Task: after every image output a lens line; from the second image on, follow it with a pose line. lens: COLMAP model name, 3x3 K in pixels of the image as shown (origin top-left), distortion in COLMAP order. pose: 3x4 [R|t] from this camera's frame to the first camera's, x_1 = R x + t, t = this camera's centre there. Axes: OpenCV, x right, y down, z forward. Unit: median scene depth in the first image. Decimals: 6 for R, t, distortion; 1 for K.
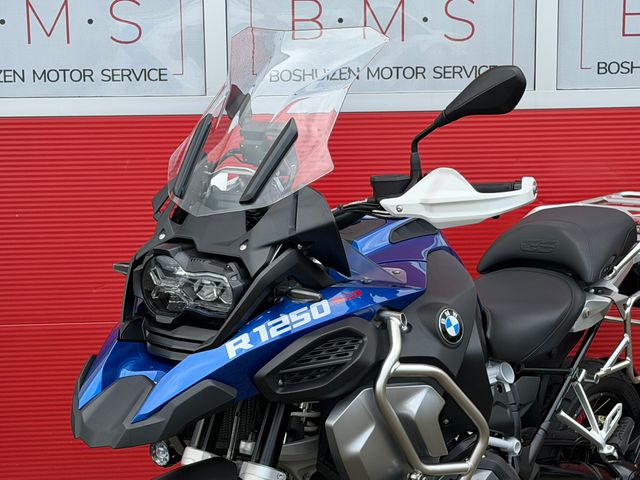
lens RADIAL K [[1440.3, 0, 321.7], [0, 1440.3, 242.5], [0, 0, 1]] dist [0.140404, 0.000000]
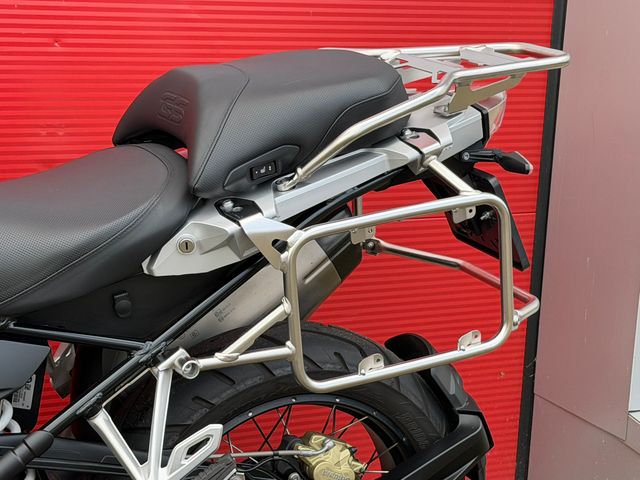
lens RADIAL K [[1486.2, 0, 321.6], [0, 1486.2, 241.9], [0, 0, 1]] dist [0.157199, 0.000000]
pose [[0.897716, 0.161523, -0.409898, 0.508226], [-0.123212, 0.985290, 0.118415, -0.025094], [0.422996, -0.055799, 0.904412, 0.604828]]
